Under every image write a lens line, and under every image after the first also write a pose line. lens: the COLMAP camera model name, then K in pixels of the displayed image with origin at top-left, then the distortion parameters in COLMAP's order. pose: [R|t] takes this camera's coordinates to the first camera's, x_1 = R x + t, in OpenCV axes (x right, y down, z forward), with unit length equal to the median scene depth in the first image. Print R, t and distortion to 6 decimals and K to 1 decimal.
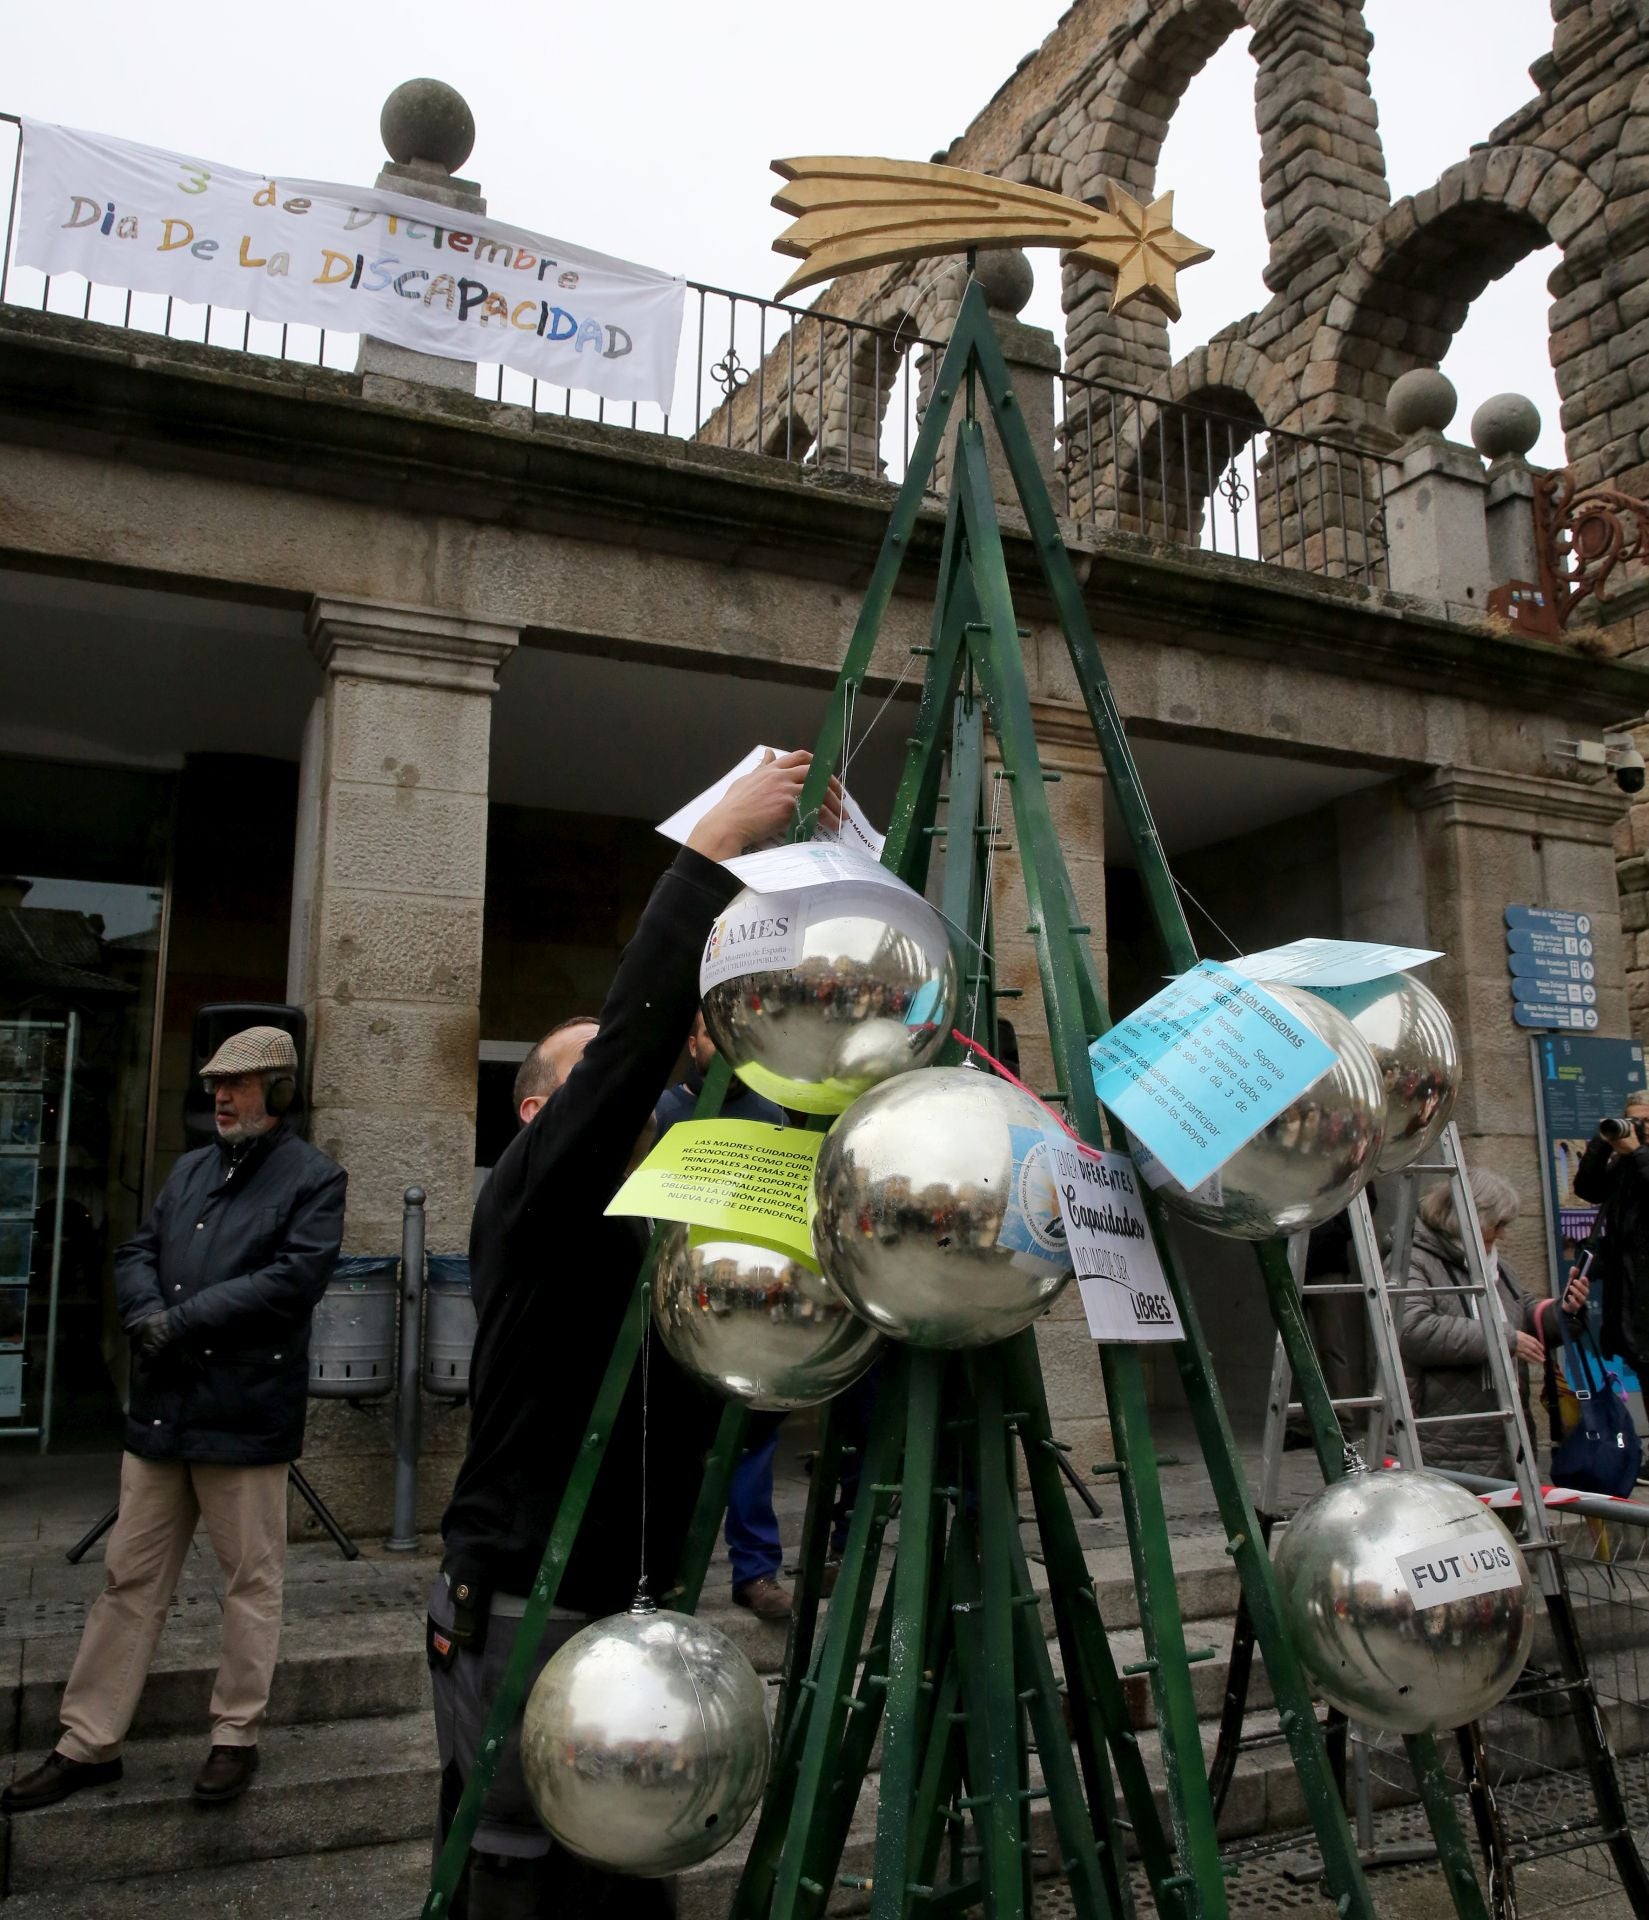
lens RADIAL K [[1754.6, 0, 777.0], [0, 1754.6, 898.7], [0, 0, 1]] dist [-0.118456, 0.104405]
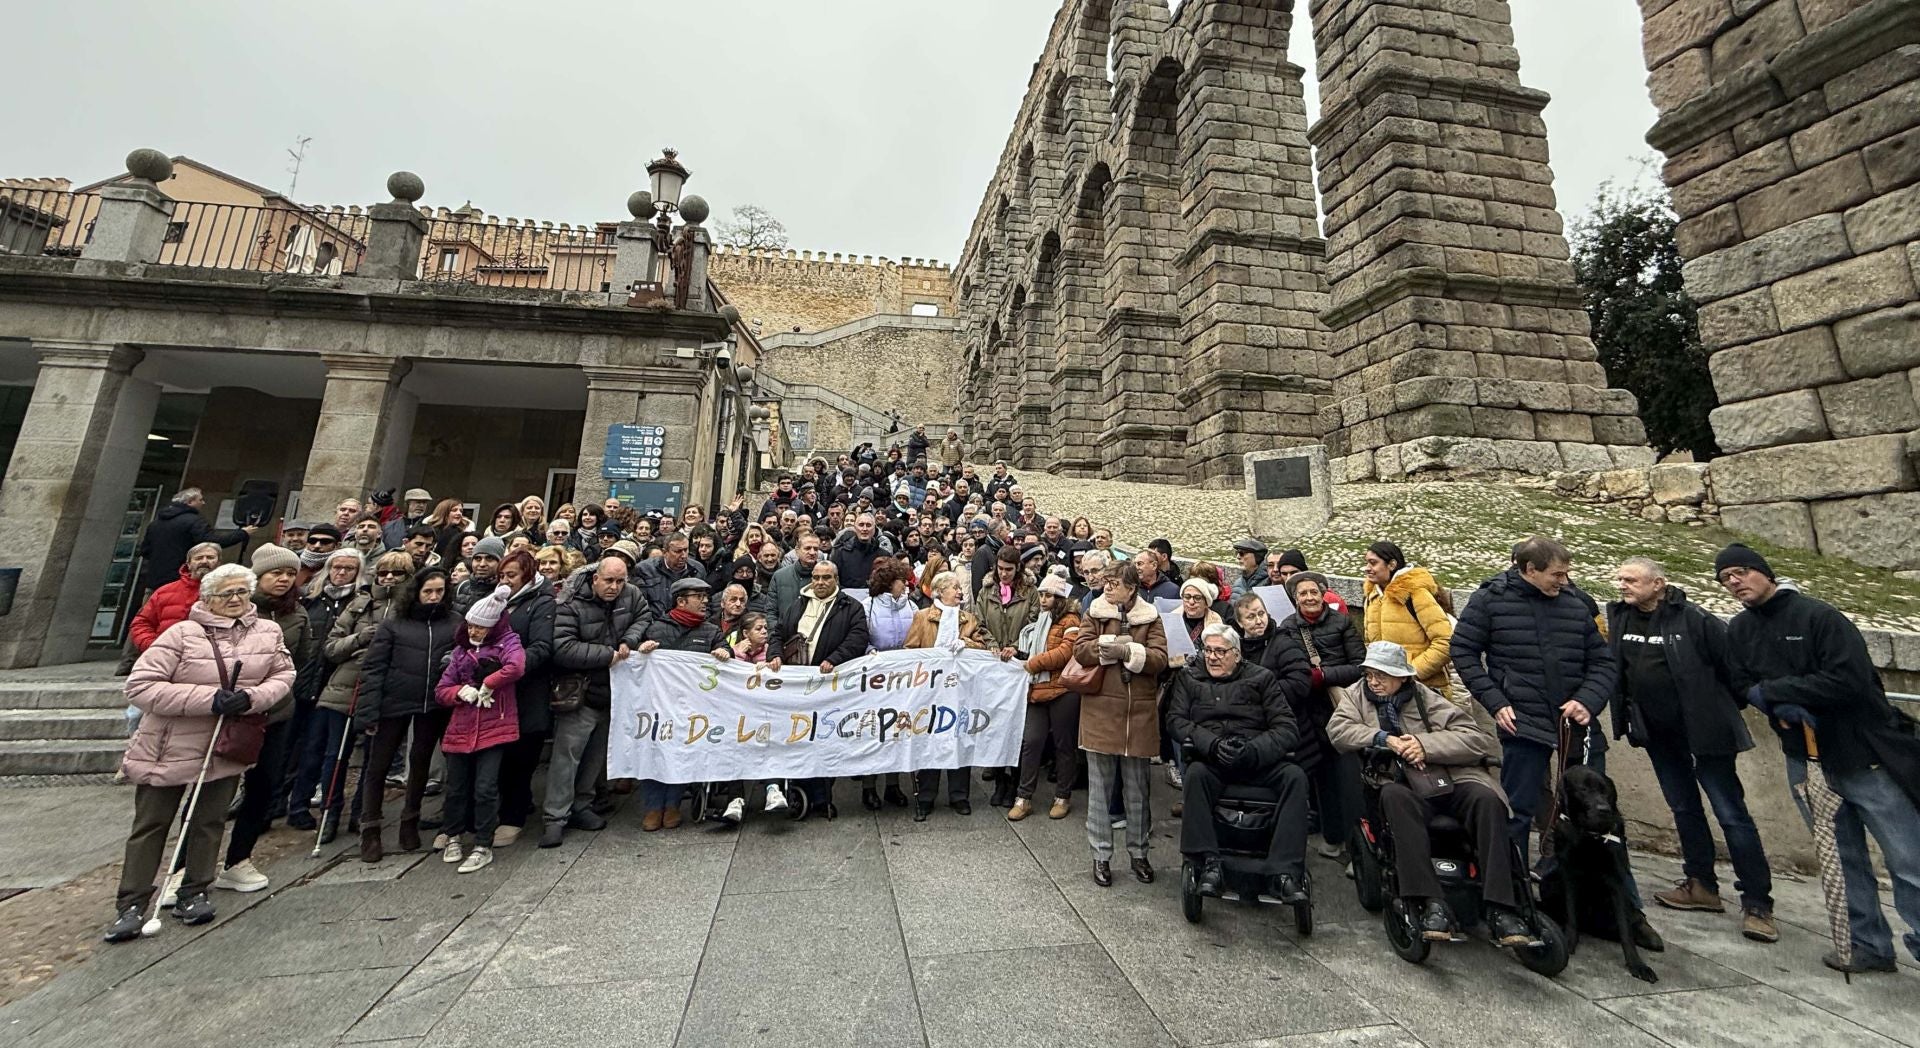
lens RADIAL K [[812.5, 0, 976.0], [0, 812.5, 359.9], [0, 0, 1]] dist [0.002708, 0.000459]
pose [[0.956816, -0.064010, -0.283558, 1.157242], [0.041168, 0.995461, -0.085801, 0.030368], [0.287763, 0.070422, 0.955109, 0.102981]]
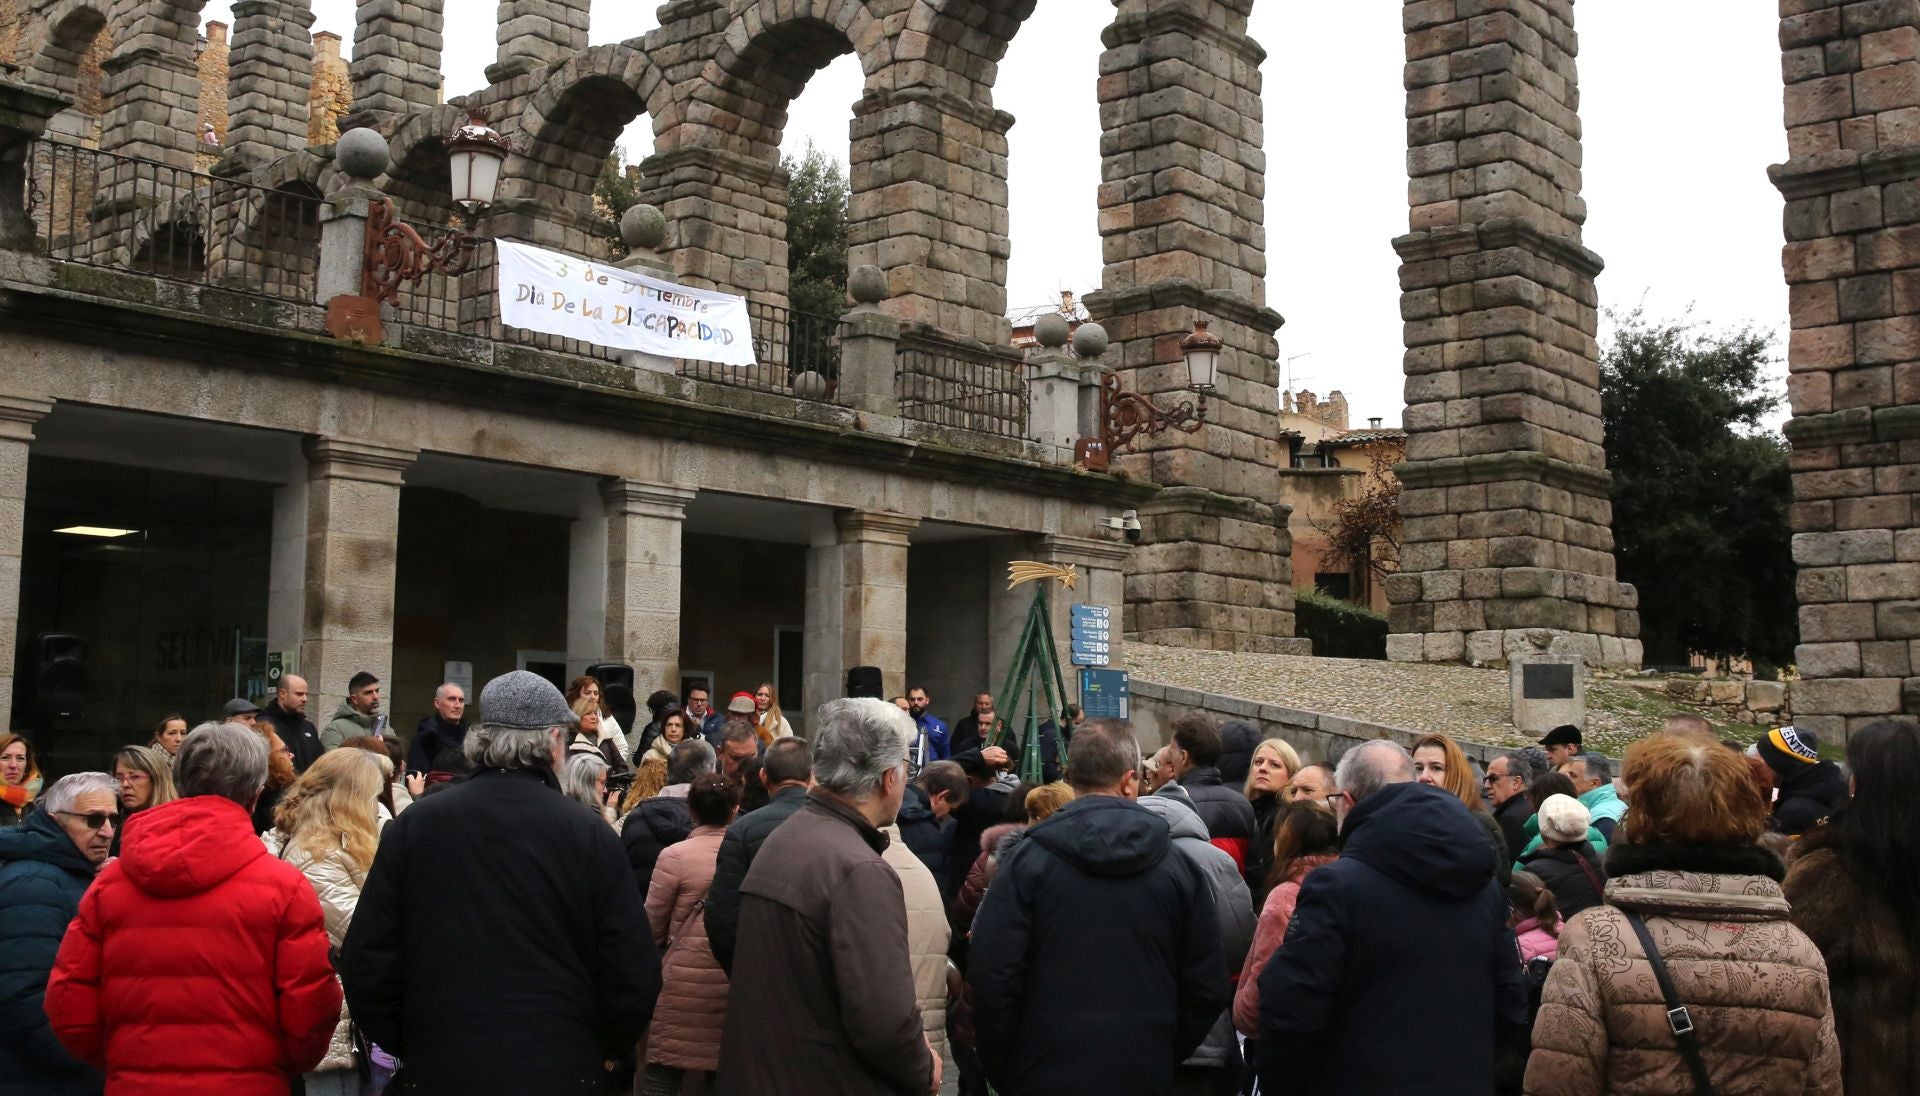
lens RADIAL K [[2179.3, 0, 960.5], [0, 2179.3, 456.4], [0, 0, 1]] dist [-0.010540, -0.014077]
pose [[0.917703, 0.062591, 0.392305, -0.688290], [-0.083618, 0.995821, 0.036725, -0.243130], [-0.388367, -0.066506, 0.919102, -1.246492]]
